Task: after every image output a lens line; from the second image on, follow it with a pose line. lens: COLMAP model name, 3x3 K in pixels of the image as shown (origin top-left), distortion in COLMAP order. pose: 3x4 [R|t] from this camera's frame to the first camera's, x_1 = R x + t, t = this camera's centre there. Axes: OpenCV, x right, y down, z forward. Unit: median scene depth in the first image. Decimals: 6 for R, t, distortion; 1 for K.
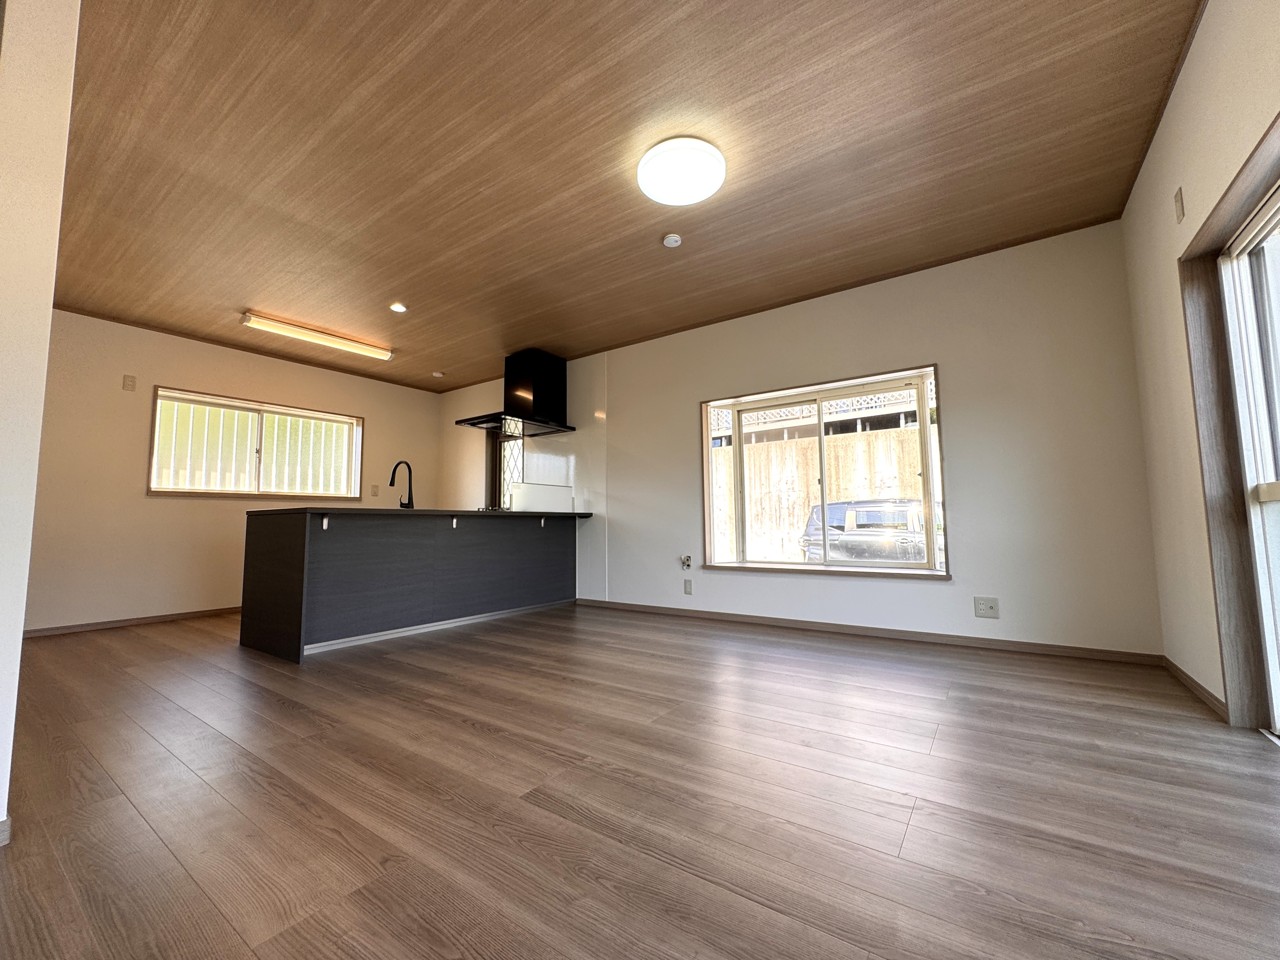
lens RADIAL K [[509.7, 0, 639.5], [0, 509.7, 486.9], [0, 0, 1]] dist [-0.001270, 0.000216]
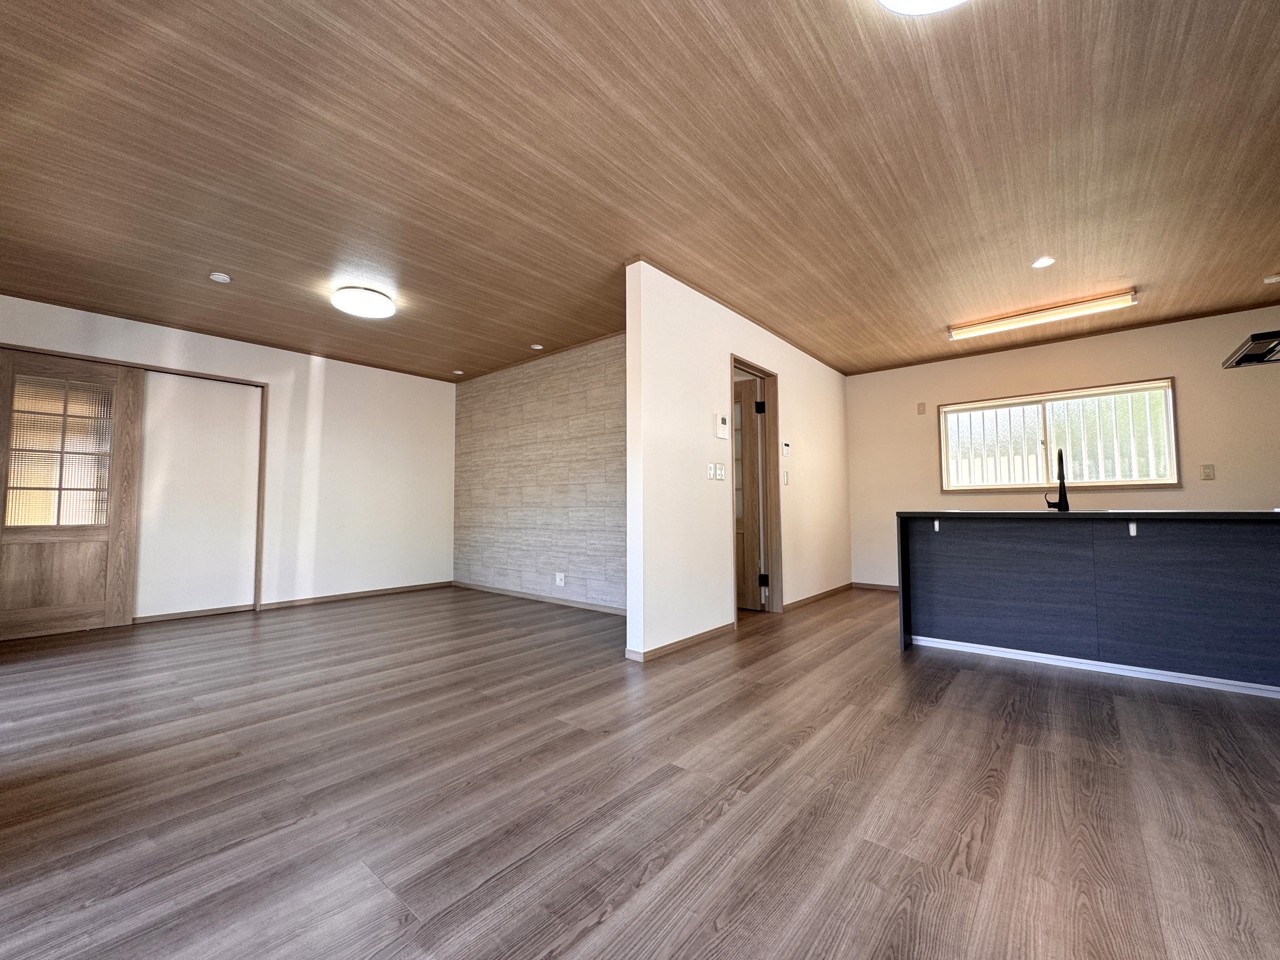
lens RADIAL K [[517.2, 0, 640.0], [0, 517.2, 480.0], [0, 0, 1]] dist [-0.005993, 0.001177]
pose [[-0.080925, -0.044424, -0.995730, 0.360157], [0.076999, 0.995742, -0.050683, -0.010064], [0.993742, -0.080772, -0.077160, 0.363114]]
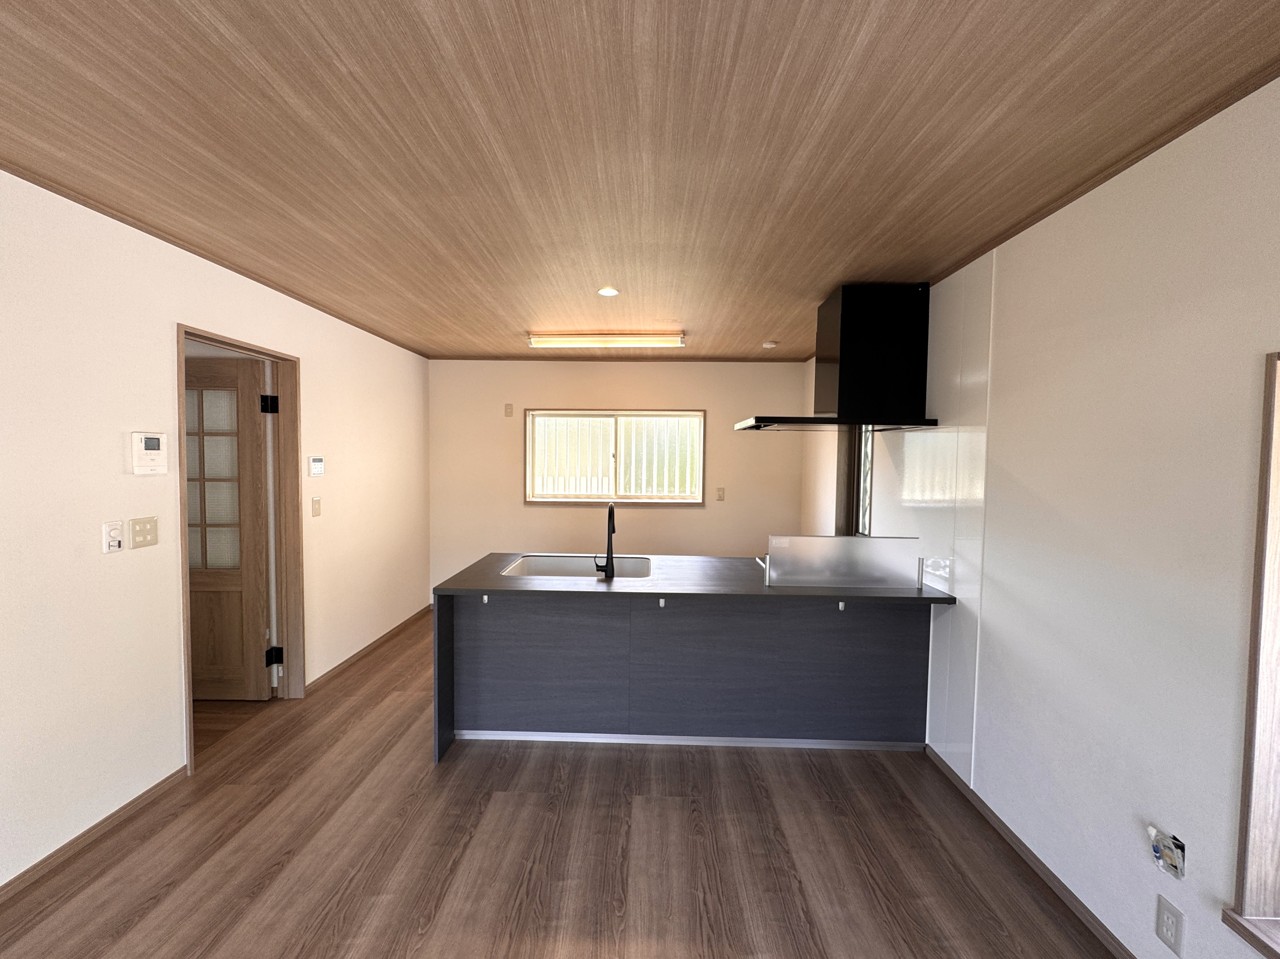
lens RADIAL K [[517.2, 0, 640.0], [0, 517.2, 479.5], [0, 0, 1]] dist [-0.005993, 0.001177]
pose [[0.562658, 0.053448, -0.824960, 0.163511], [0.039334, 0.995047, 0.091294, -0.138770], [0.825753, -0.083816, 0.557769, 0.559331]]
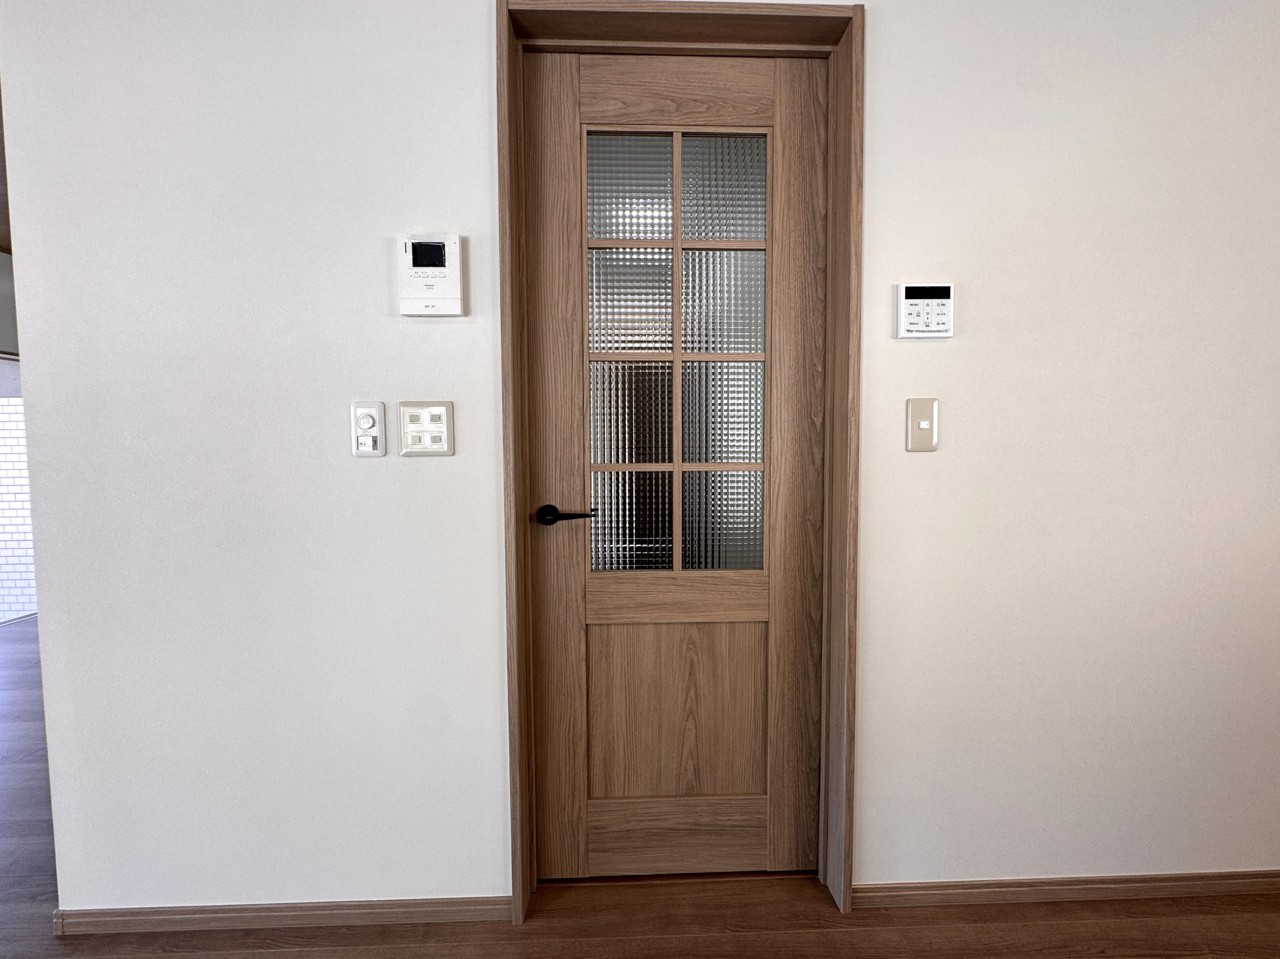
lens RADIAL K [[538.0, 0, 640.0], [0, 538.0, 479.5], [0, 0, 1]] dist [-0.005190, 0.000503]
pose [[-0.793887, 0.052230, -0.605818, -0.451891], [0.057608, 0.998283, 0.010575, -0.028489], [0.605330, -0.026505, -0.795533, 0.726445]]
